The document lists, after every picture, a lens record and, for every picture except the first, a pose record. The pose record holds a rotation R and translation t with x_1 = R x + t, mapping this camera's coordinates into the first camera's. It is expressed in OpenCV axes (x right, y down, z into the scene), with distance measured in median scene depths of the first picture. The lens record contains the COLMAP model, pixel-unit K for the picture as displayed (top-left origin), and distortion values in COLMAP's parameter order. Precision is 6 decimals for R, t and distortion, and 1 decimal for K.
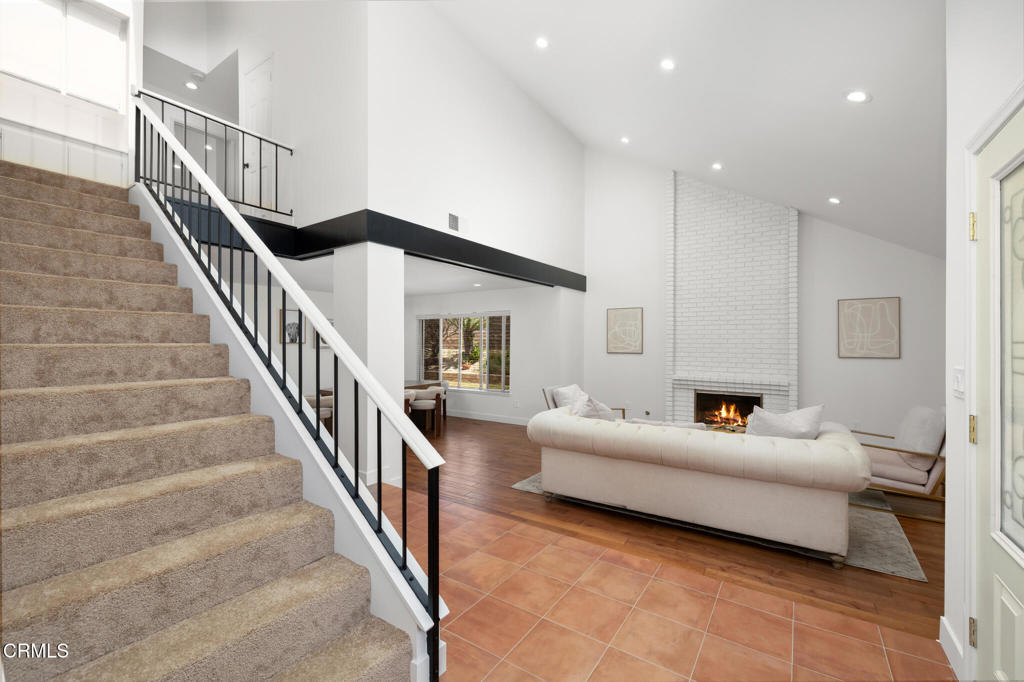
lens RADIAL K [[426.4, 0, 514.2], [0, 426.4, 341.7], [0, 0, 1]] dist [-0.000434, 0.000366]
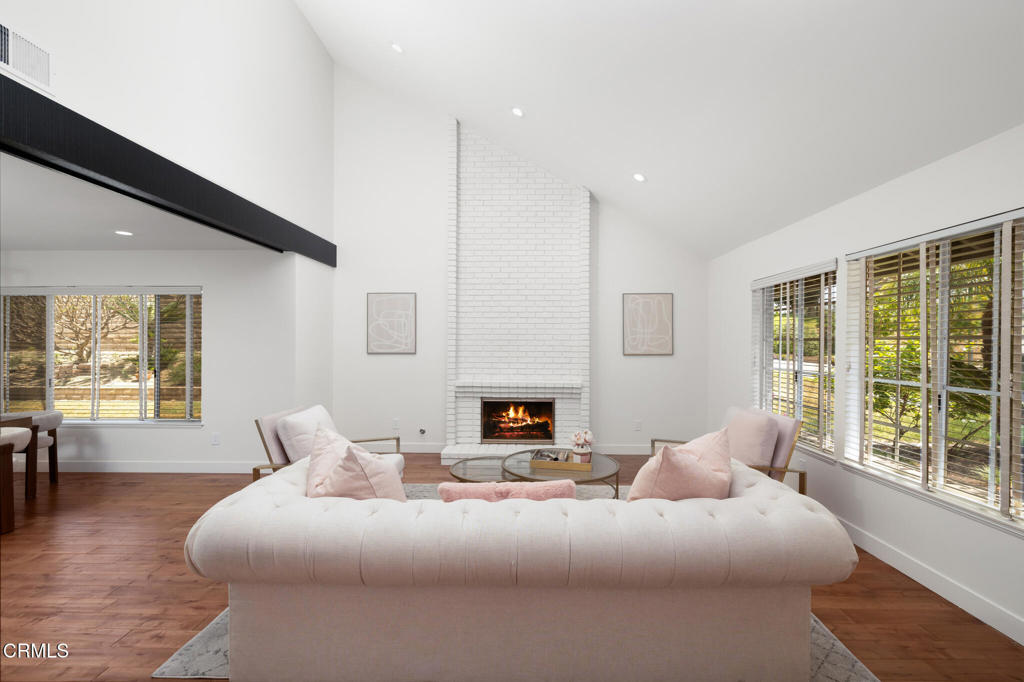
lens RADIAL K [[426.4, 0, 514.2], [0, 426.4, 341.7], [0, 0, 1]] dist [-0.000434, 0.000366]
pose [[0.842635, 0.000359, 0.538486, 0.042572], [-0.000476, 1.000000, 0.000078, 0.006819], [-0.538486, -0.000322, 0.842635, 0.287392]]
